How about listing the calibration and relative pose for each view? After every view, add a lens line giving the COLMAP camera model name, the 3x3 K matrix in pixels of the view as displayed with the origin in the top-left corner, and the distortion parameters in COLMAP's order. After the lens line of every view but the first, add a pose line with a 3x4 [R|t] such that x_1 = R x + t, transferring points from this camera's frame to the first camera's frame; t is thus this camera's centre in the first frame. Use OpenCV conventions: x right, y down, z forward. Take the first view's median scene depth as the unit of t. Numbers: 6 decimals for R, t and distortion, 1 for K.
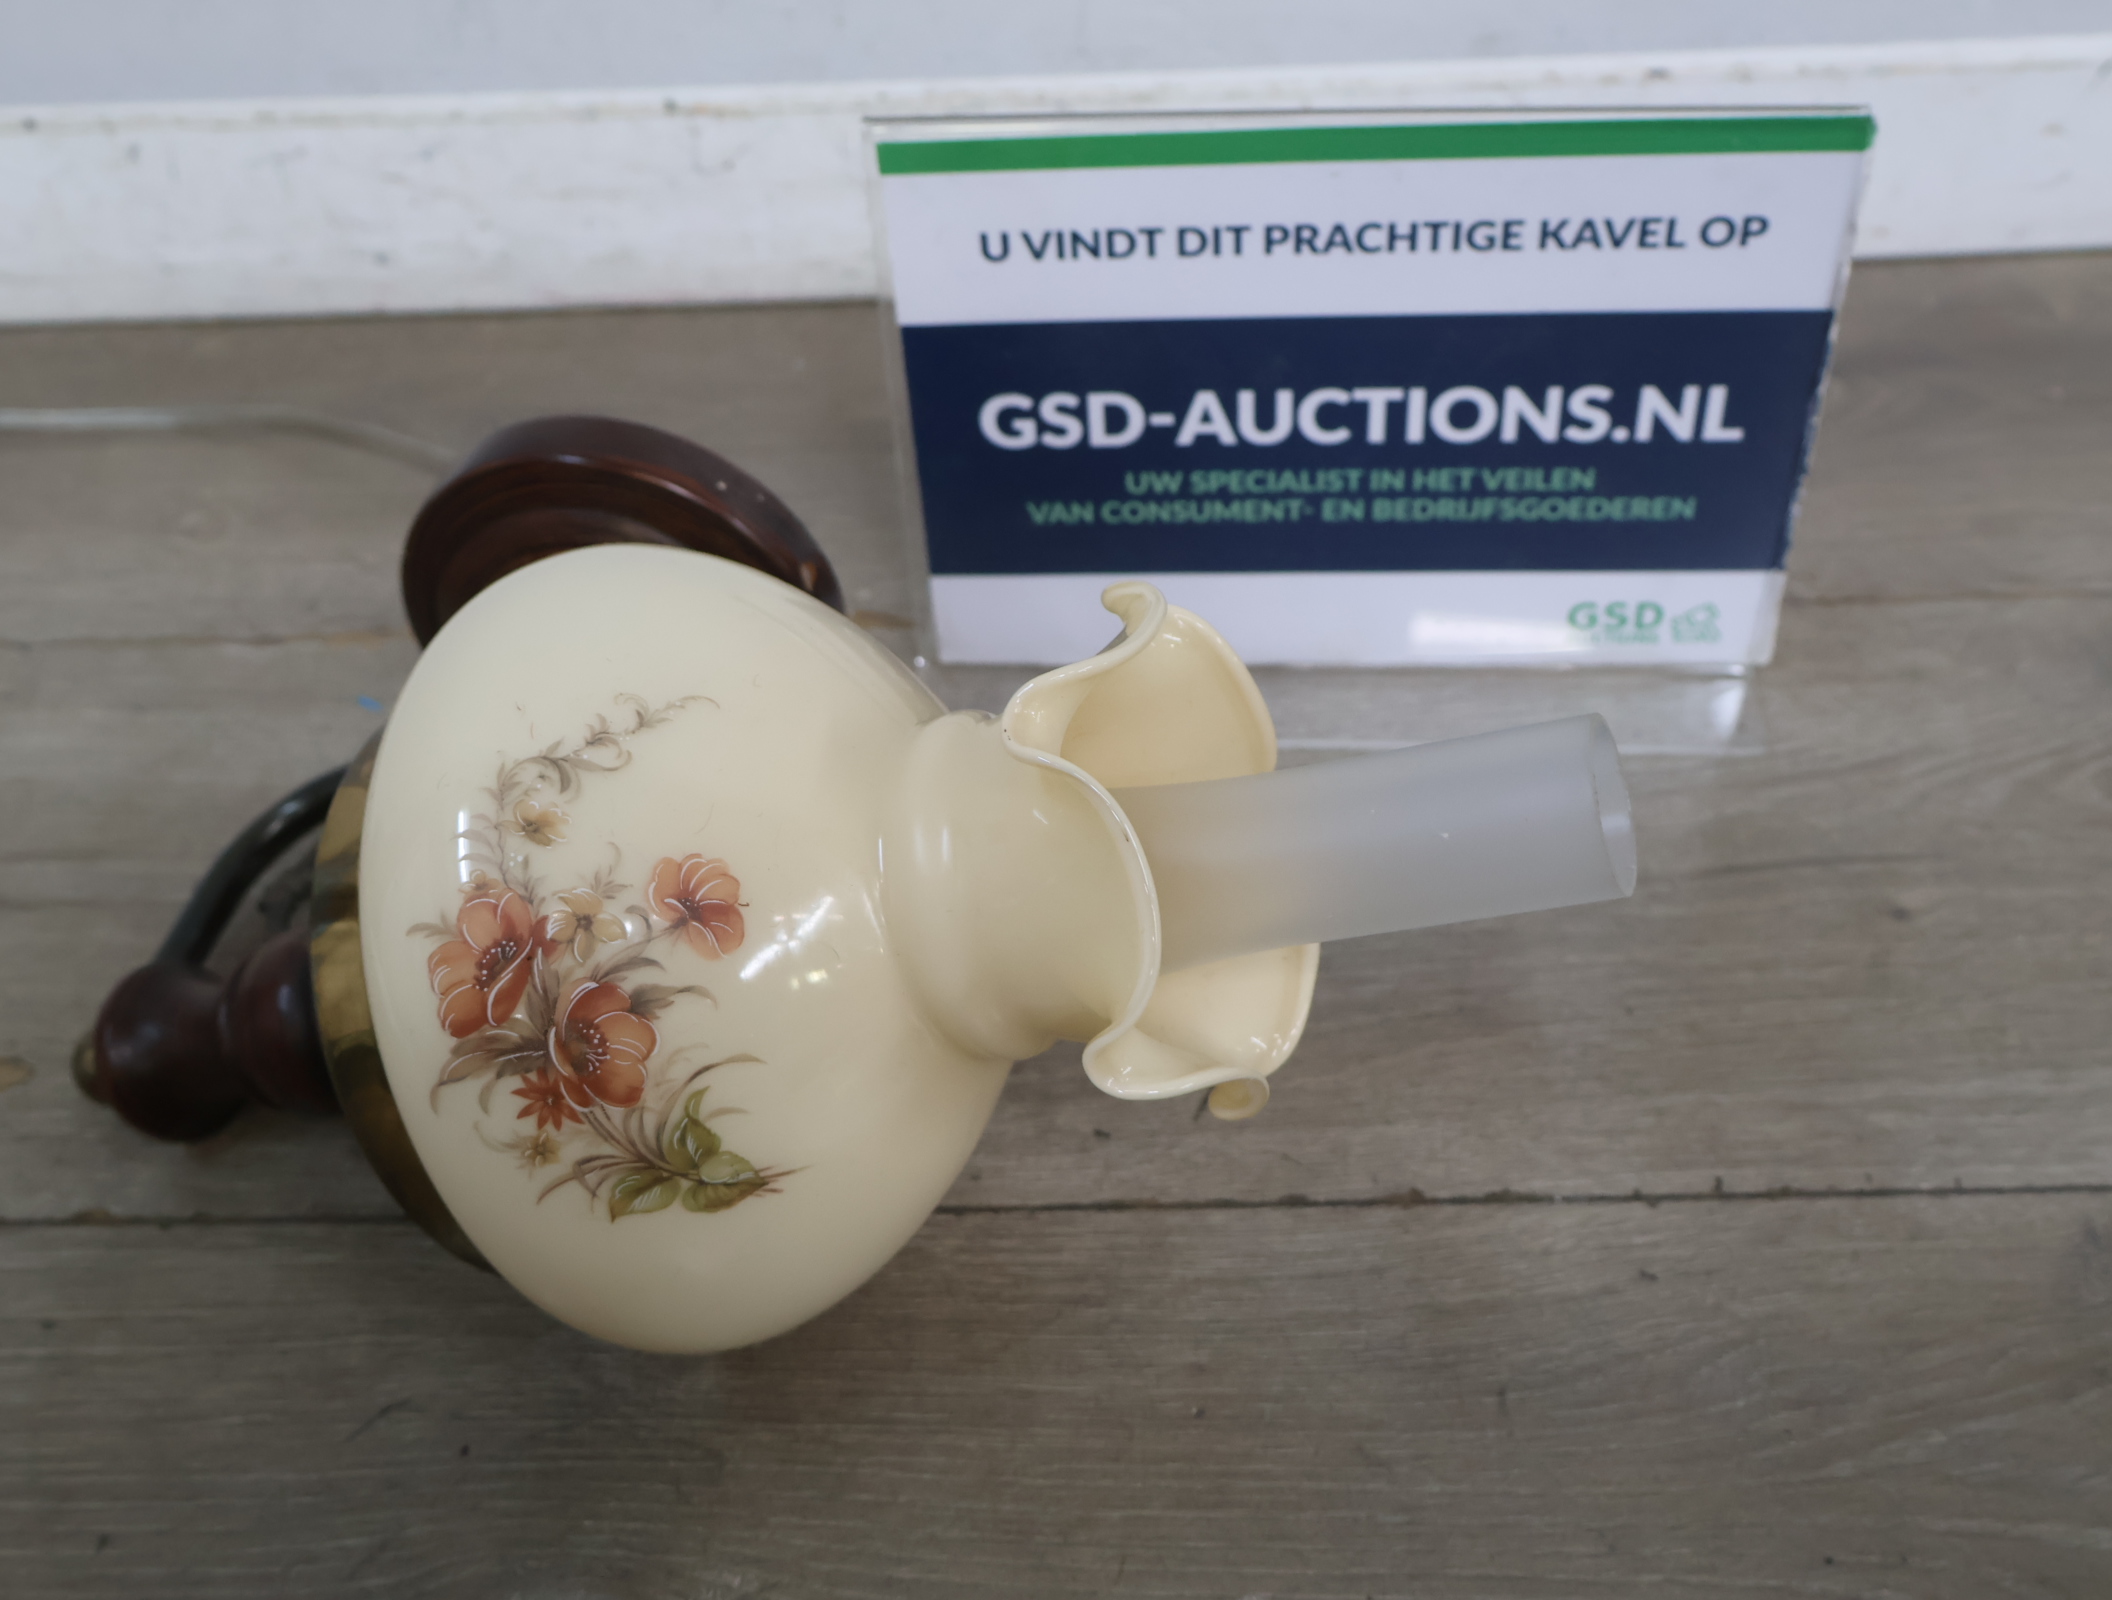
lens RADIAL K [[2278.0, 0, 1034.3], [0, 2278.0, 795.3], [0, 0, 1]] dist [0.004449, 0.018656]
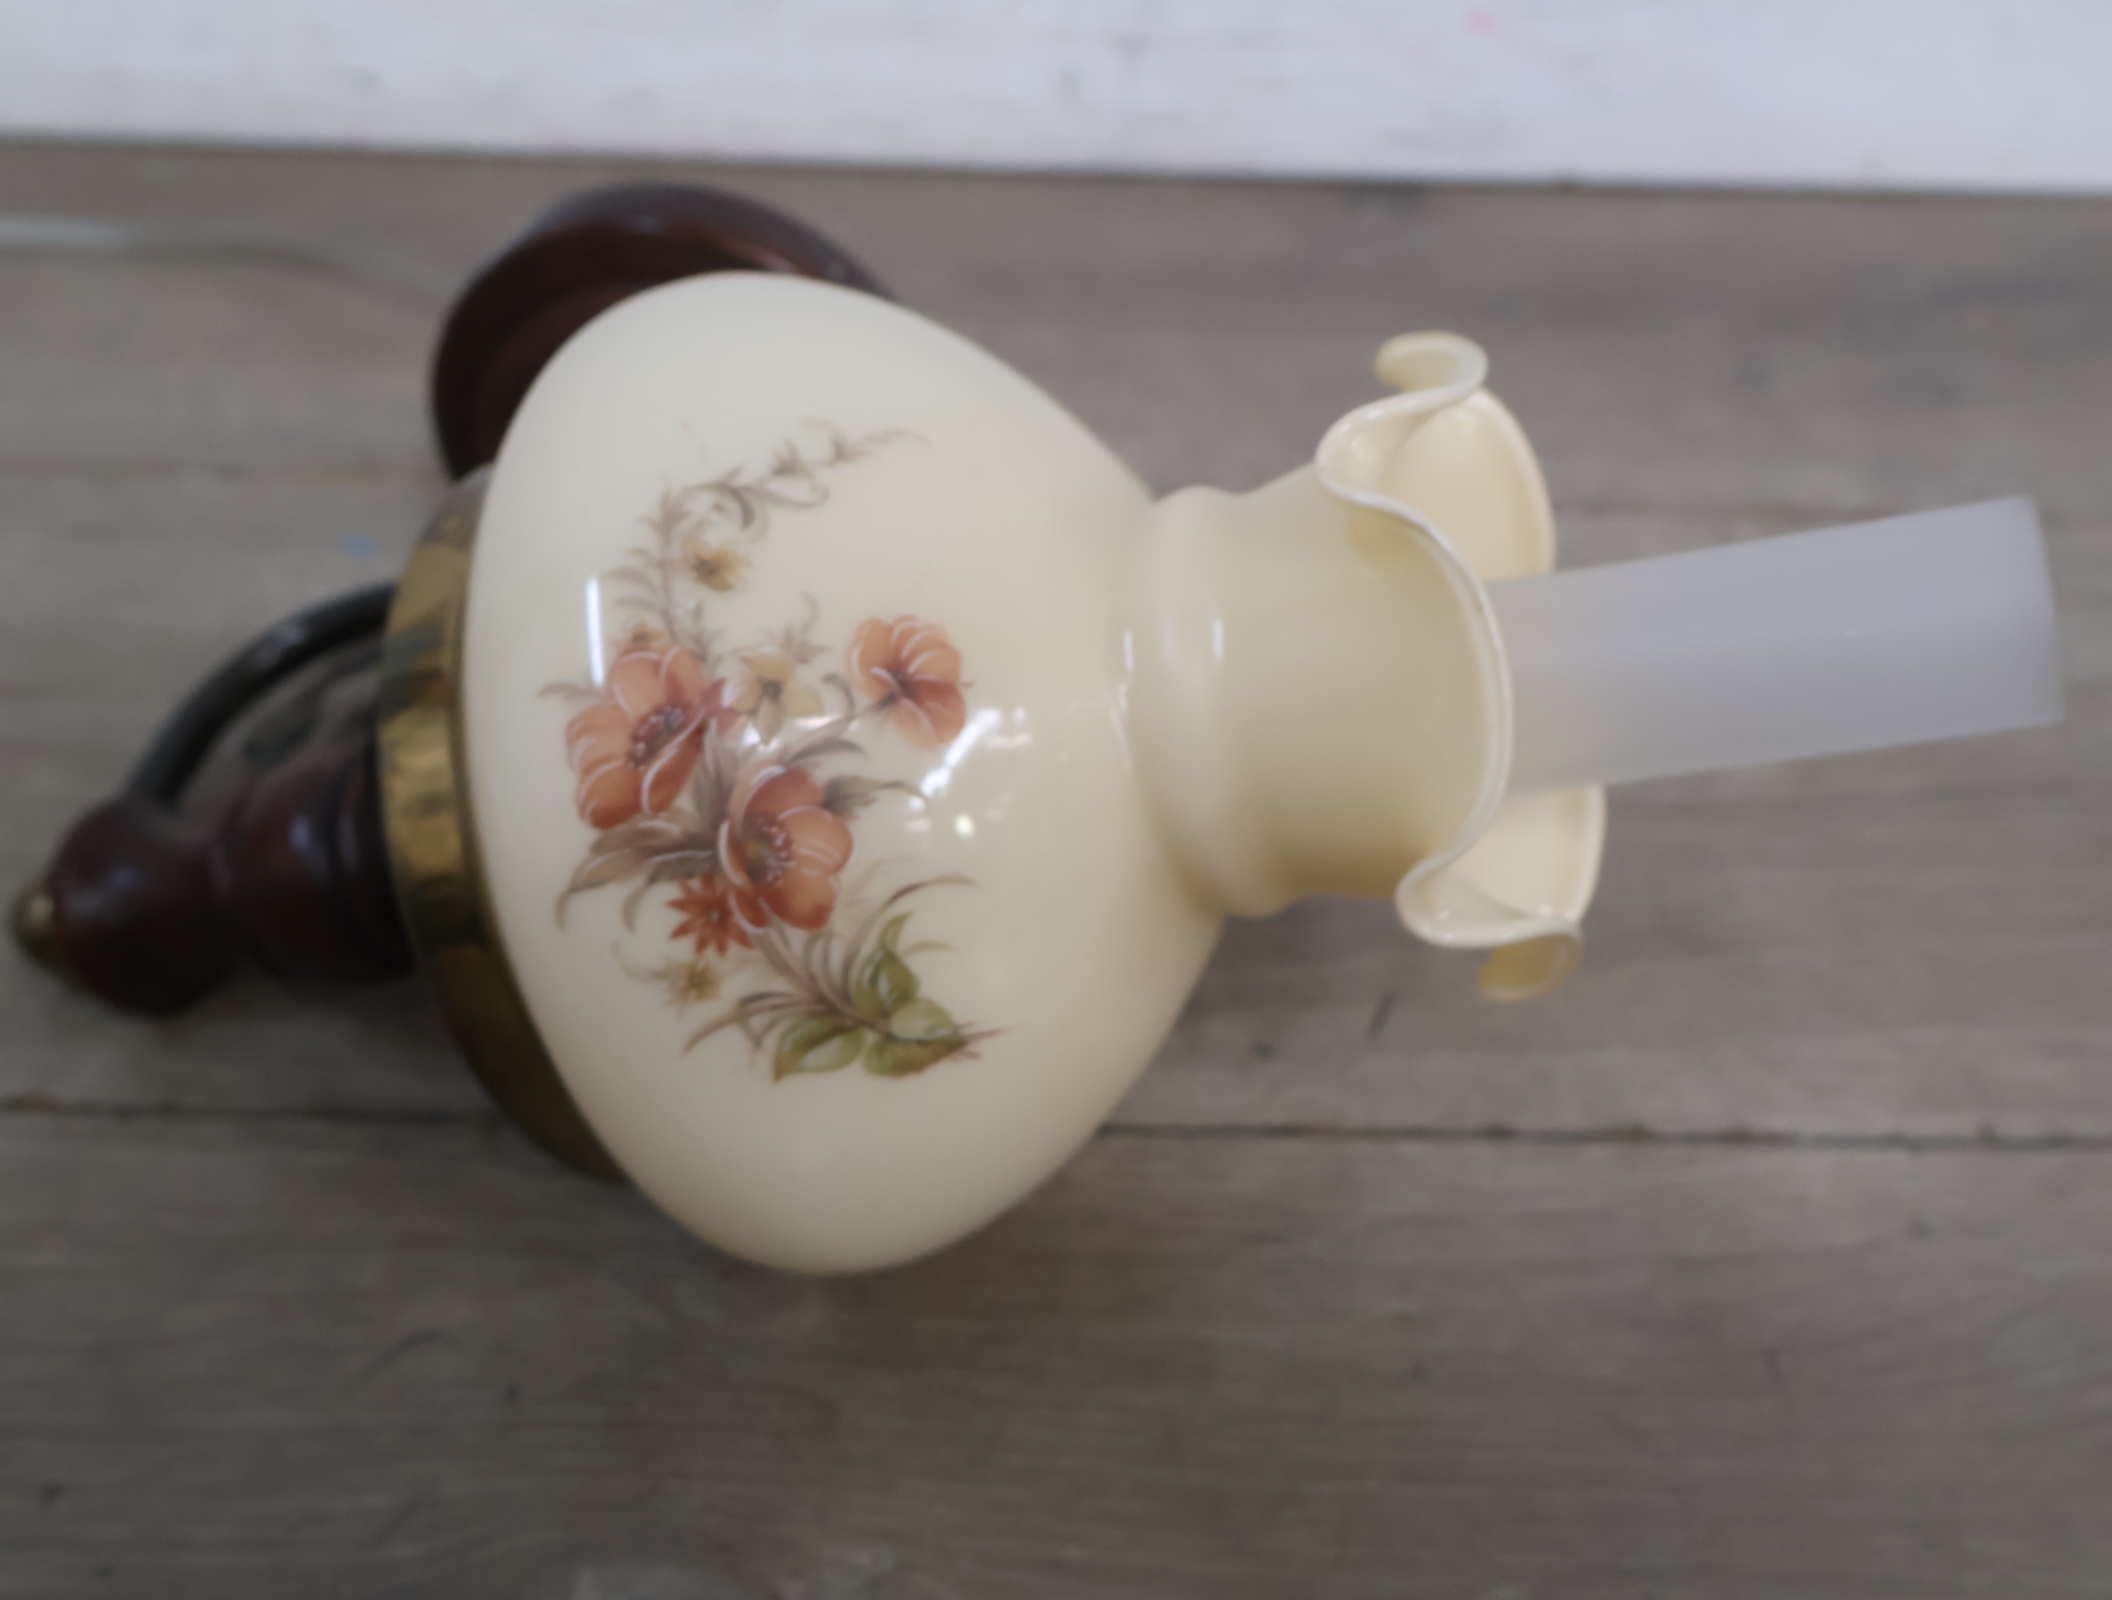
lens RADIAL K [[2278.0, 0, 1034.3], [0, 2278.0, 795.3], [0, 0, 1]] dist [0.004449, 0.018656]
pose [[0.996215, 0.046813, 0.073246, -0.159902], [-0.044862, 0.998599, -0.028057, 0.107556], [-0.074457, 0.024664, 0.996919, 0.211392]]
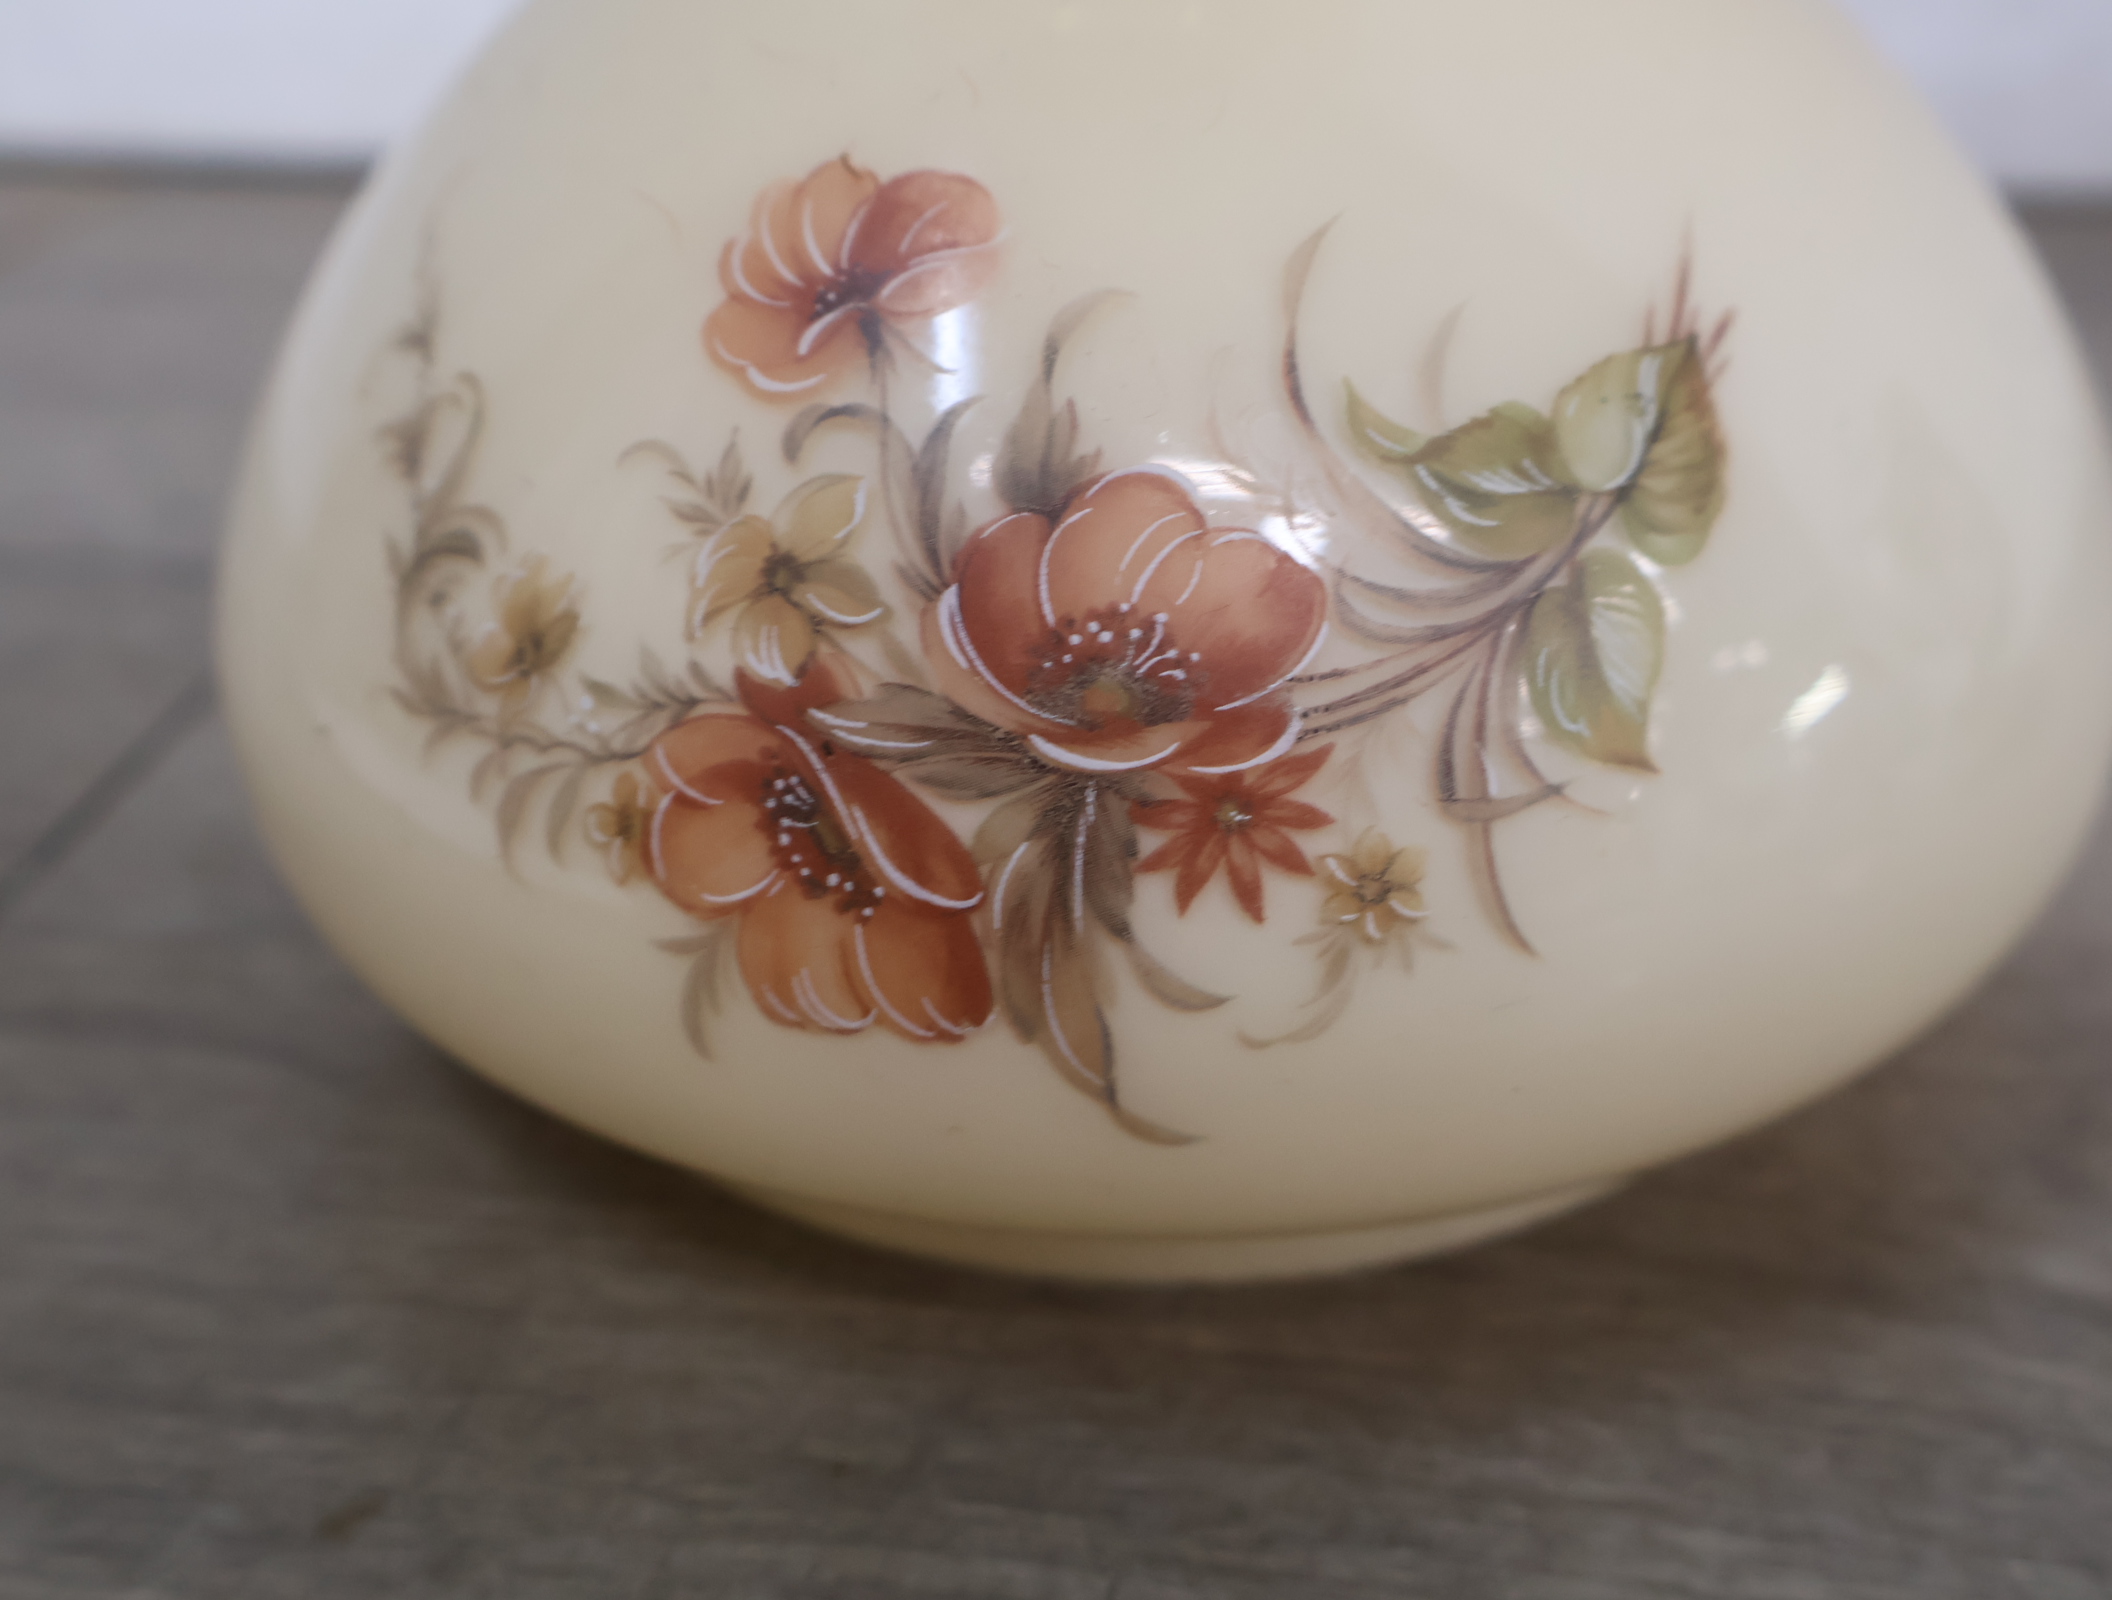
lens RADIAL K [[2124.6, 0, 1056.0], [0, 2124.6, 800.0], [0, 0, 1]] dist [0.085401, 0.004179]
pose [[0.267116, -0.953533, -0.139369, -0.169574], [0.938520, 0.290233, -0.186934, 0.165071], [0.218697, -0.080867, 0.972436, 0.669539]]
